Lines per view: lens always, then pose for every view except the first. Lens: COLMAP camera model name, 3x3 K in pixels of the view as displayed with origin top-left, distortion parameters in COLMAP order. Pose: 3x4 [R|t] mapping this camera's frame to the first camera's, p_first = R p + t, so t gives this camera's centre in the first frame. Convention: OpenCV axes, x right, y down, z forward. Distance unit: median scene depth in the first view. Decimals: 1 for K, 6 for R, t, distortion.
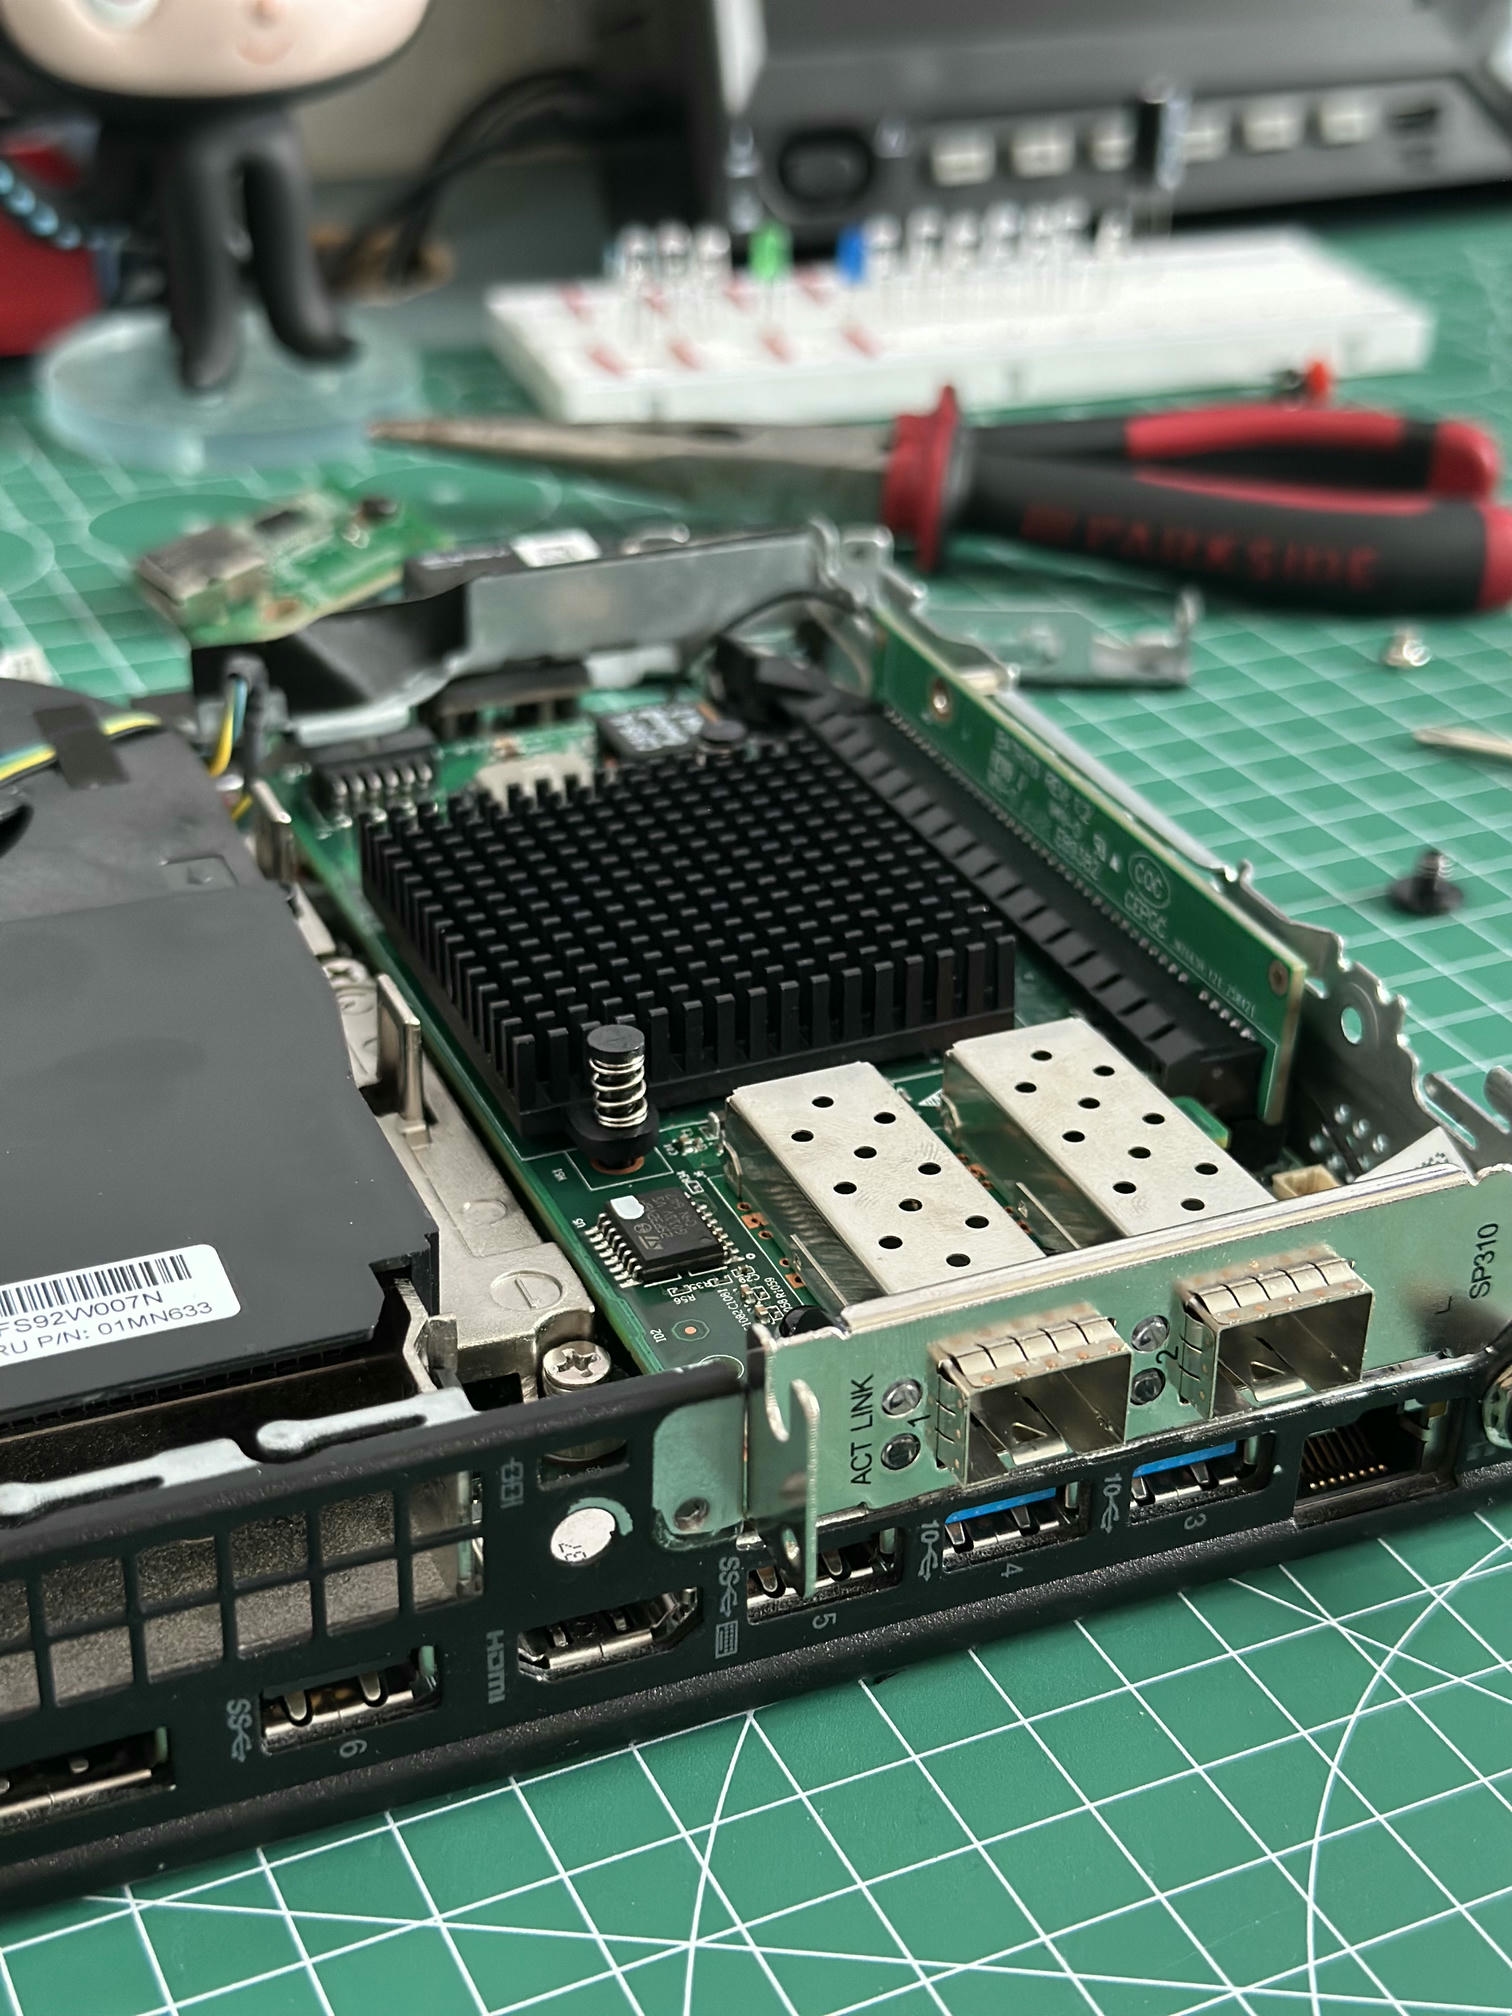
lens RADIAL K [[2856.6, 0, 733.9], [0, 2856.6, 1036.1], [0, 0, 1]] dist [0.151672, -0.142264]
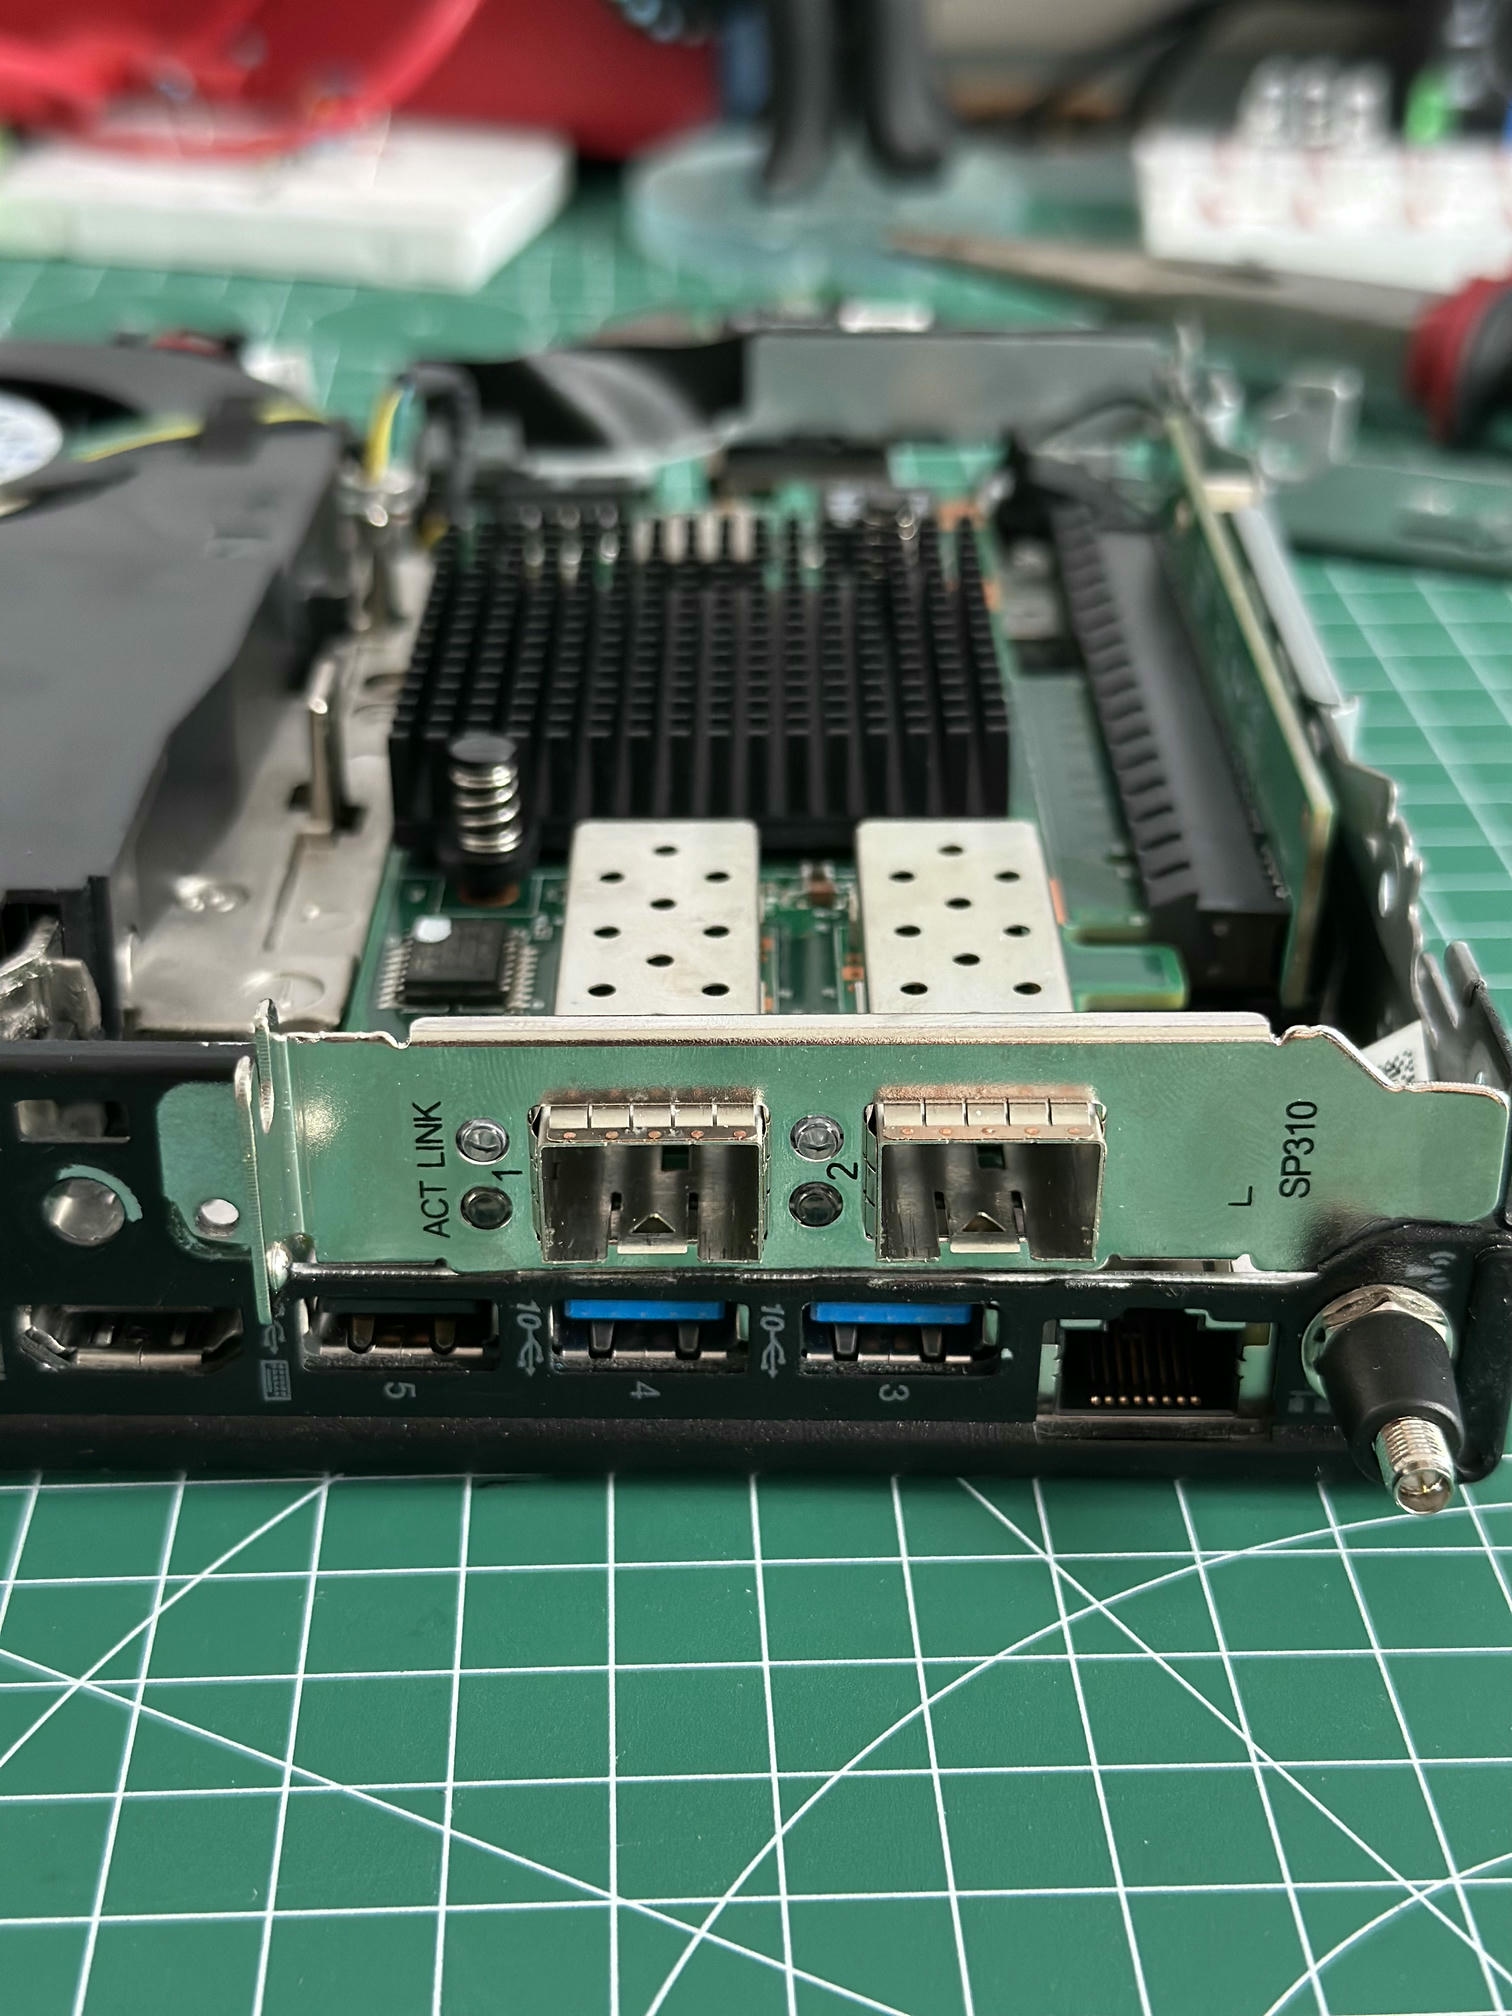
lens RADIAL K [[2865.2, 0, 794.0], [0, 2865.2, 1037.0], [0, 0, 1]] dist [0.103098, -0.030197]
pose [[0.927233, 0.183382, -0.326513, 0.339626], [-0.186090, 0.982258, 0.023215, 0.048801], [0.324977, 0.039235, 0.944908, 0.188310]]
